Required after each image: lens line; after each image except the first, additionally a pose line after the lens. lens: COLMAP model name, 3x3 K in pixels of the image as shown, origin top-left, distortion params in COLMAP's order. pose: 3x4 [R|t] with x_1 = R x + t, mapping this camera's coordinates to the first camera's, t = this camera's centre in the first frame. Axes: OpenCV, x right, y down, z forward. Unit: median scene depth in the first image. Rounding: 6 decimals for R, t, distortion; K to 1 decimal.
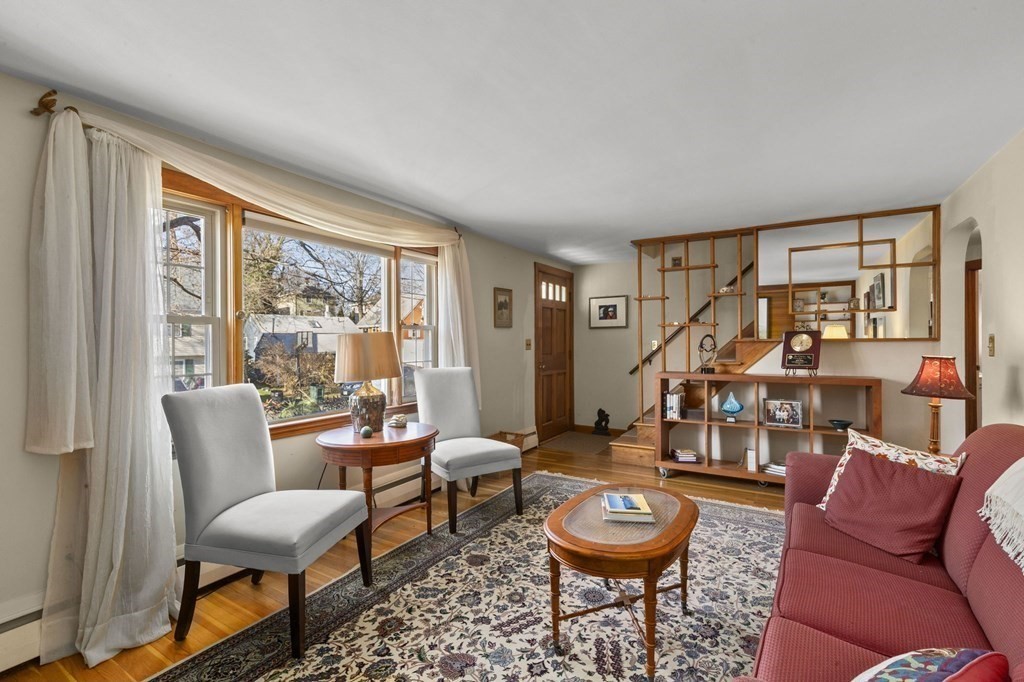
lens RADIAL K [[481.2, 0, 512.0], [0, 481.2, 341.0], [0, 0, 1]] dist [0.001906, -0.000166]
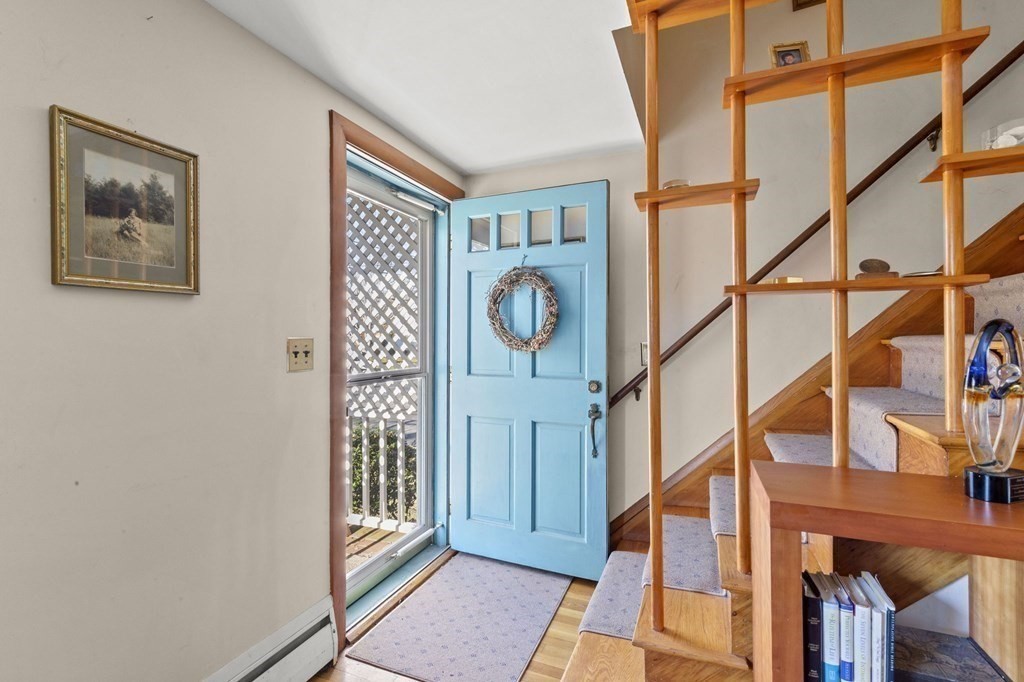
lens RADIAL K [[481.2, 0, 512.0], [0, 481.2, 341.0], [0, 0, 1]] dist [0.001906, -0.000166]
pose [[0.986899, 0.001498, 0.161332, 0.138779], [-0.002747, 0.999968, 0.007520, -0.004288], [-0.161316, -0.007865, 0.986871, 0.733937]]
